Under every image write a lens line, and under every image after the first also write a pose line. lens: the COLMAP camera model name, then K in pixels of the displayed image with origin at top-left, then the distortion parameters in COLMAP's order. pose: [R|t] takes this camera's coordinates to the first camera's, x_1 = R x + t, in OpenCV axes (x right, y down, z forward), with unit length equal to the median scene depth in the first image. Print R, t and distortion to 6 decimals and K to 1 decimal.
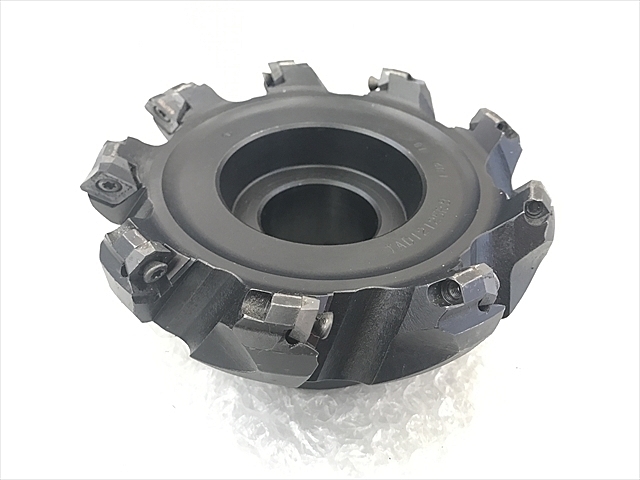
lens RADIAL K [[600.6, 0, 320.0], [0, 600.6, 240.0], [0, 0, 1]] dist [0.000042, -0.007916]
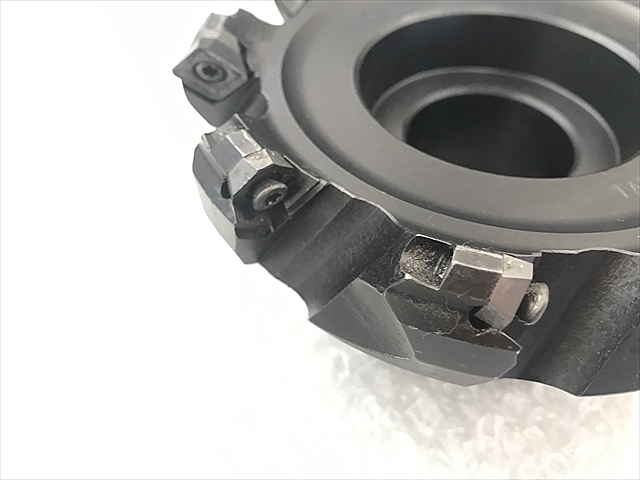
lens RADIAL K [[600.6, 0, 320.0], [0, 600.6, 240.0], [0, 0, 1]] dist [0.000042, -0.007916]
pose [[0.986449, 0.095887, -0.133131, -0.118845], [-0.081280, 0.990476, 0.111136, 0.022521], [0.142520, -0.098809, 0.984848, 0.323702]]
